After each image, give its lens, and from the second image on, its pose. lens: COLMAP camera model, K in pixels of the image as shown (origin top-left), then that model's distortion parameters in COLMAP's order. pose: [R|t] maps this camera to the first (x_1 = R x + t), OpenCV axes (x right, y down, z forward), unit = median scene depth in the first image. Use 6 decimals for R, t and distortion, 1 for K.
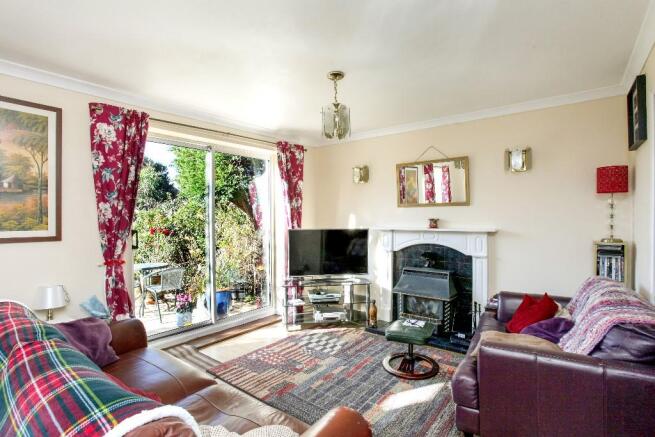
lens RADIAL K [[326.3, 0, 332.6], [0, 326.3, 218.3], [0, 0, 1]] dist [-0.000957, 0.001773]
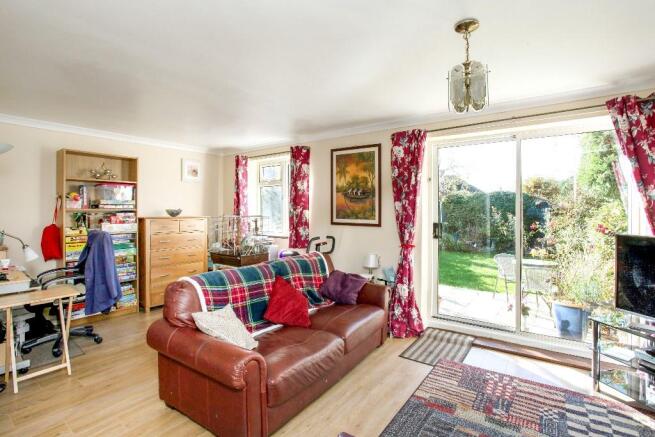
lens RADIAL K [[326.3, 0, 331.5], [0, 326.3, 212.3], [0, 0, 1]] dist [-0.000957, 0.001773]
pose [[0.081280, 0.012086, -0.996618, 0.659838], [-0.013379, 0.999850, 0.011034, -0.014613], [0.996601, 0.012437, 0.081430, 0.579215]]
